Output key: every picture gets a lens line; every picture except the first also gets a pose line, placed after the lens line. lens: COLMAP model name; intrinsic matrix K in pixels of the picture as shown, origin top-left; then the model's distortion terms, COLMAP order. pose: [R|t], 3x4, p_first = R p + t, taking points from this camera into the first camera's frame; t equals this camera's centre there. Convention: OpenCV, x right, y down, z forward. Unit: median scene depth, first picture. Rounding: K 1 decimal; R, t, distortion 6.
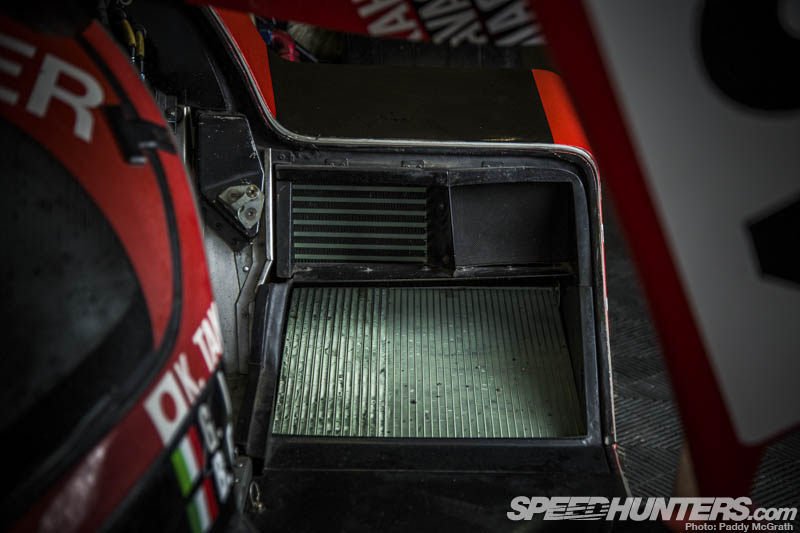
lens RADIAL K [[1246.9, 0, 400.0], [0, 1246.9, 266.5], [0, 0, 1]] dist [0.020505, -0.006797]
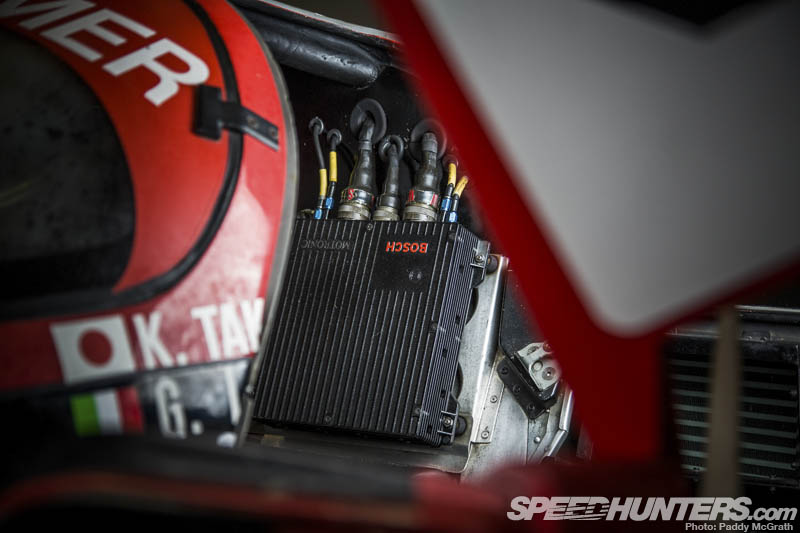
lens RADIAL K [[1246.9, 0, 400.0], [0, 1246.9, 266.5], [0, 0, 1]] dist [0.020505, -0.006797]
pose [[0.859794, 0.019722, -0.510260, 0.227466], [-0.182928, 0.944832, -0.271716, 0.138979], [0.476752, 0.326960, 0.815969, 0.225375]]
